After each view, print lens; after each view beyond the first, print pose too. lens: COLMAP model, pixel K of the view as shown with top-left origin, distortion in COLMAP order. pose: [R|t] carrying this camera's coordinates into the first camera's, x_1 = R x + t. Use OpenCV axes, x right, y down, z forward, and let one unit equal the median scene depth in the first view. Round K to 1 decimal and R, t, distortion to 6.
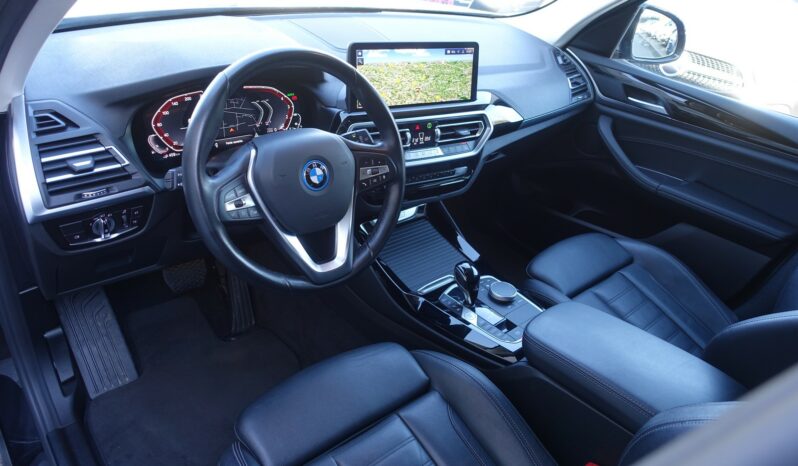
lens RADIAL K [[558.1, 0, 399.0], [0, 558.1, 233.0], [0, 0, 1]] dist [-0.000465, 0.000250]
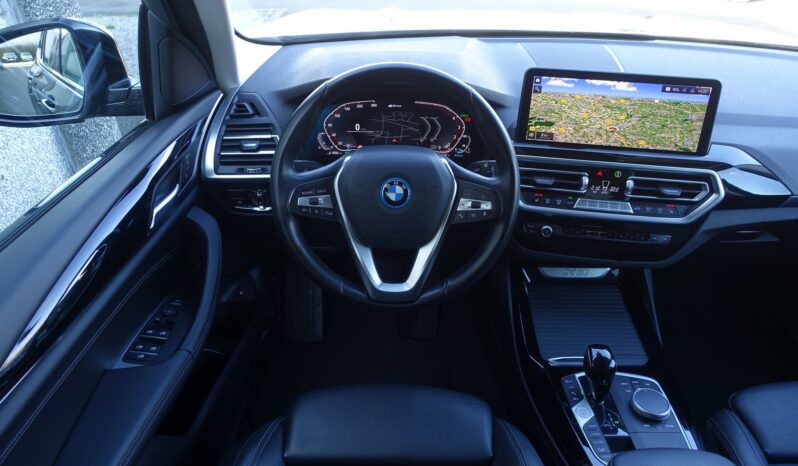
lens RADIAL K [[558.1, 0, 399.0], [0, 558.1, 233.0], [0, 0, 1]] dist [-0.000465, 0.000250]
pose [[0.754161, 0.246270, -0.608763, 0.358942], [-0.274900, 0.960278, 0.047914, -0.064664], [0.596381, 0.131214, 0.791904, 0.180895]]
